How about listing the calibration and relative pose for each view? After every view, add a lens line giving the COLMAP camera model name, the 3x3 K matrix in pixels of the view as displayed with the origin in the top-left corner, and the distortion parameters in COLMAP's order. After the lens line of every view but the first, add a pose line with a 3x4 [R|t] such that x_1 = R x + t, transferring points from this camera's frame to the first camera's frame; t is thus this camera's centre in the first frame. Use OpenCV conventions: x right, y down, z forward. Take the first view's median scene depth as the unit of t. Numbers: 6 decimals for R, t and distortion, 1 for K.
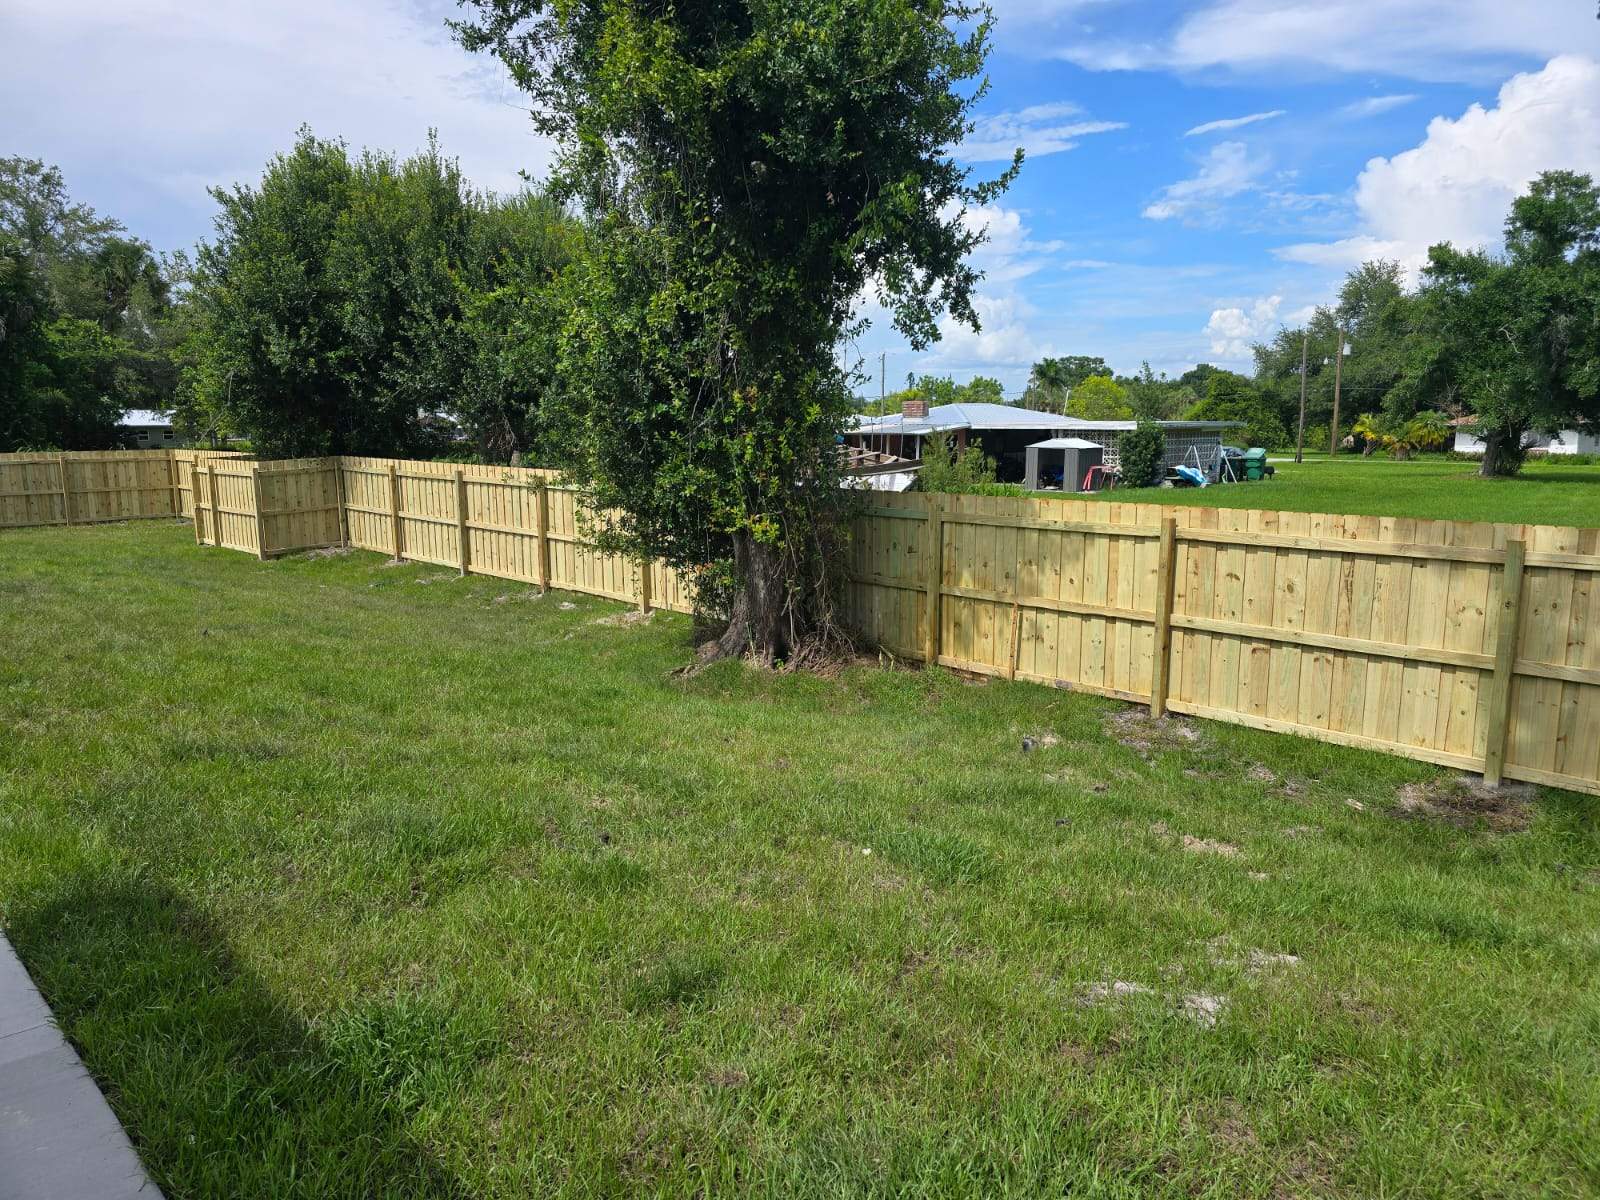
lens RADIAL K [[1090.2, 0, 800.0], [0, 1090.2, 600.0], [0, 0, 1]] dist [0.078303, -0.062920]
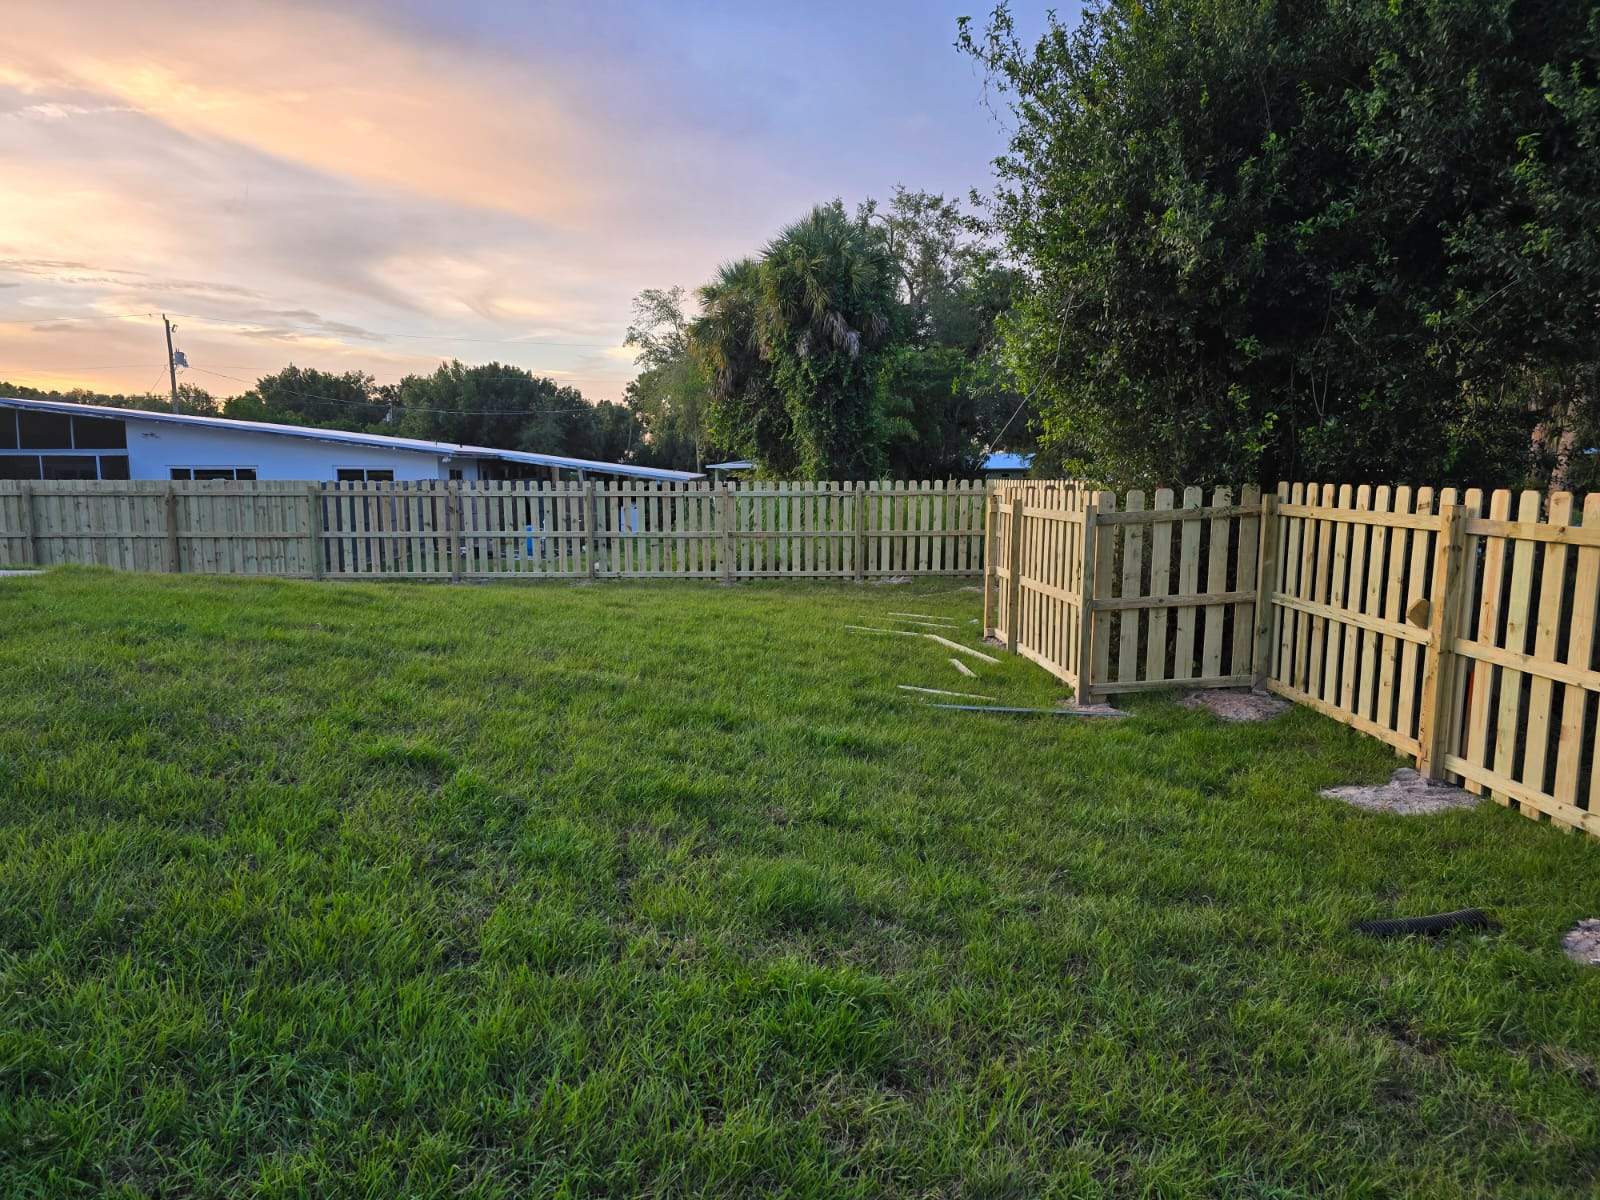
lens RADIAL K [[1071.2, 0, 793.2], [0, 1071.2, 643.2], [0, 0, 1]] dist [0.035954, -0.002556]
pose [[0.743139, 0.113904, -0.659371, -0.151785], [-0.115800, 0.992429, 0.040928, -0.035632], [0.659041, 0.045940, 0.750703, 0.313900]]
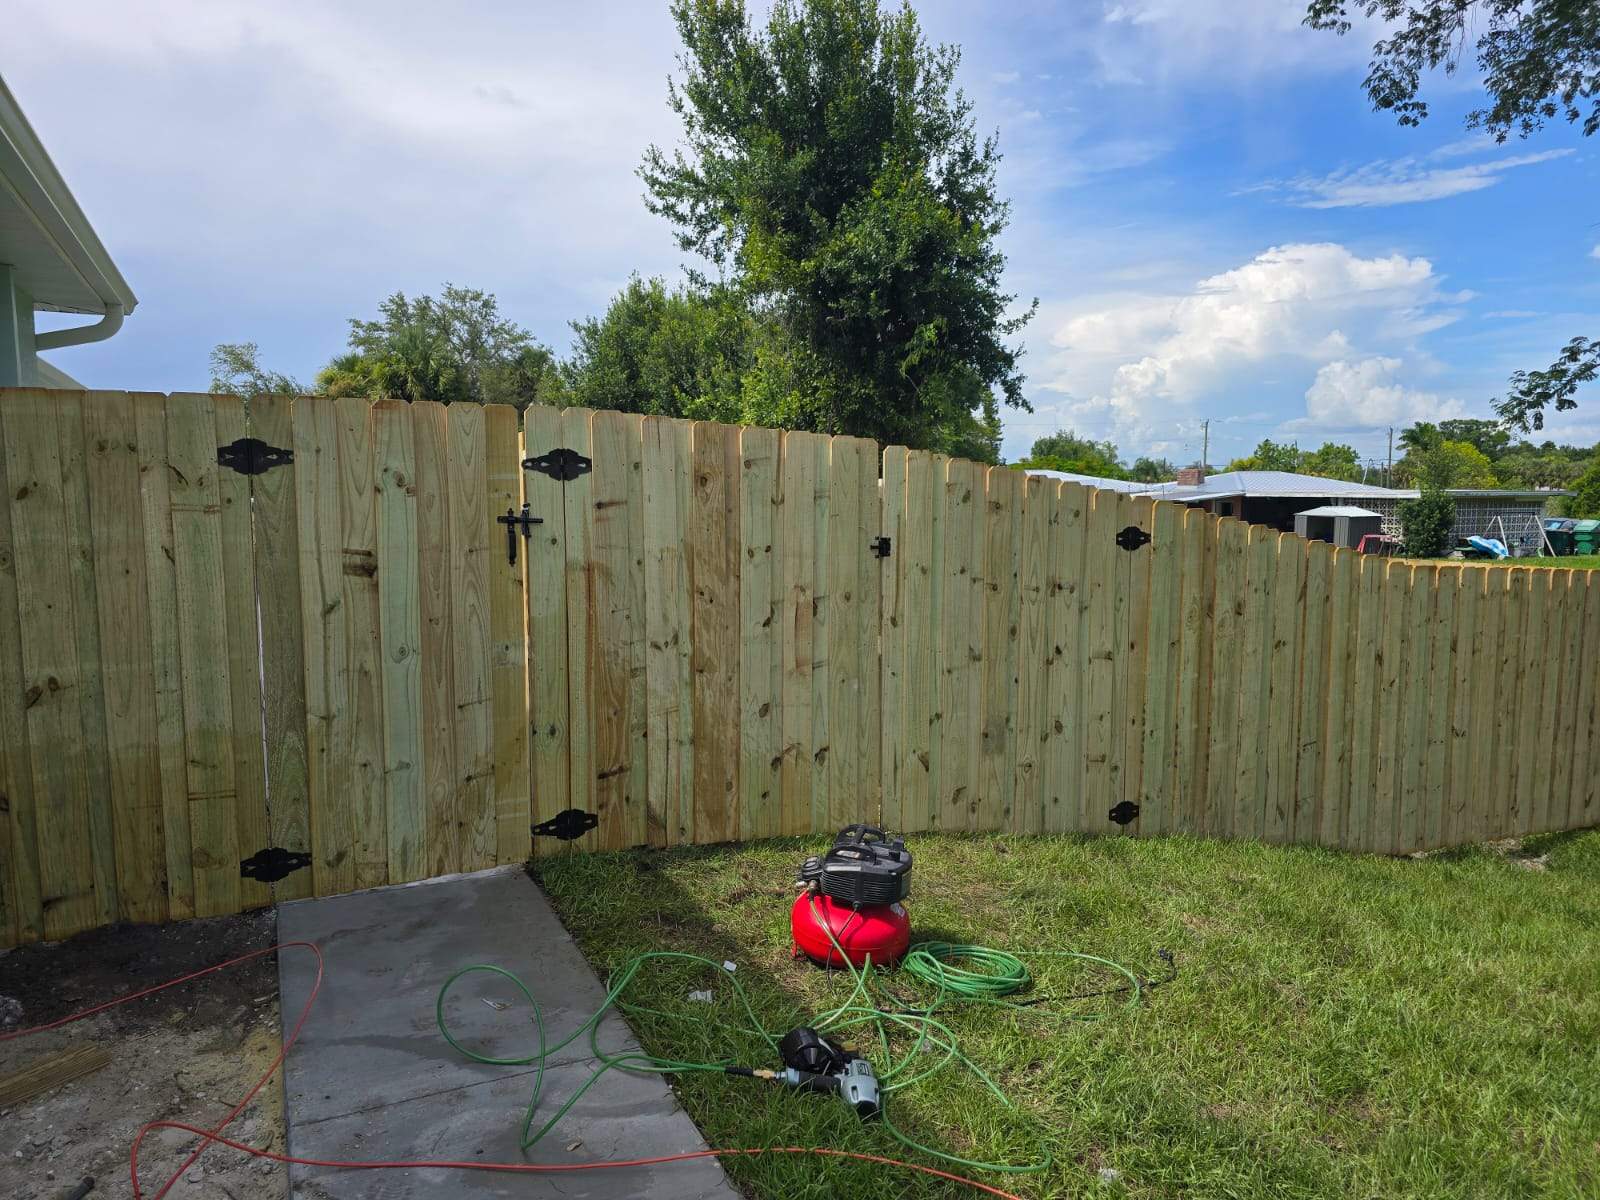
lens RADIAL K [[1092.4, 0, 772.4], [0, 1092.4, 614.8], [0, 0, 1]] dist [0.063029, -0.053896]
pose [[0.945913, 0.040085, -0.321934, 0.087367], [-0.056127, 0.997594, -0.040700, 0.019730], [0.319527, 0.056568, 0.945887, -0.103363]]
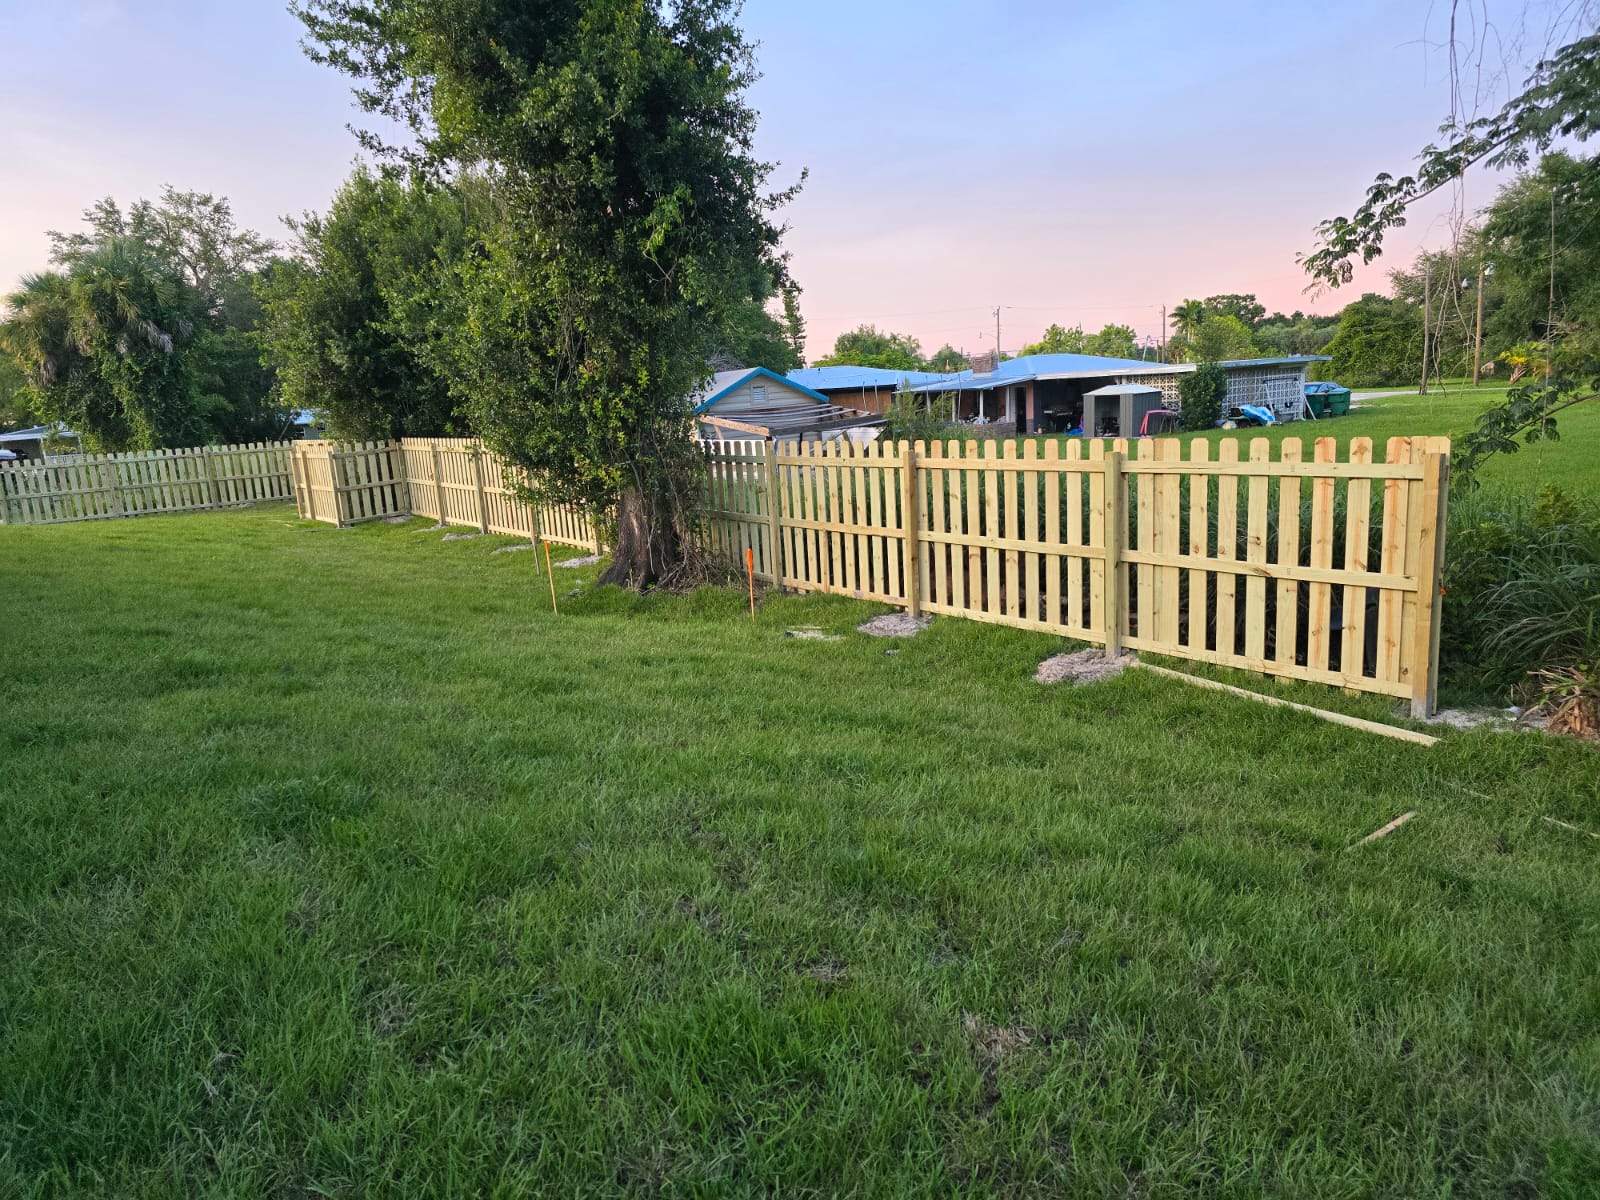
lens RADIAL K [[1084.5, 0, 783.9], [0, 1084.5, 604.9], [0, 0, 1]] dist [0.073381, -0.051596]
pose [[0.986807, -0.027072, -0.159623, 0.093211], [0.032704, 0.998928, 0.032762, 0.012280], [0.158565, -0.037550, 0.986634, -0.050451]]
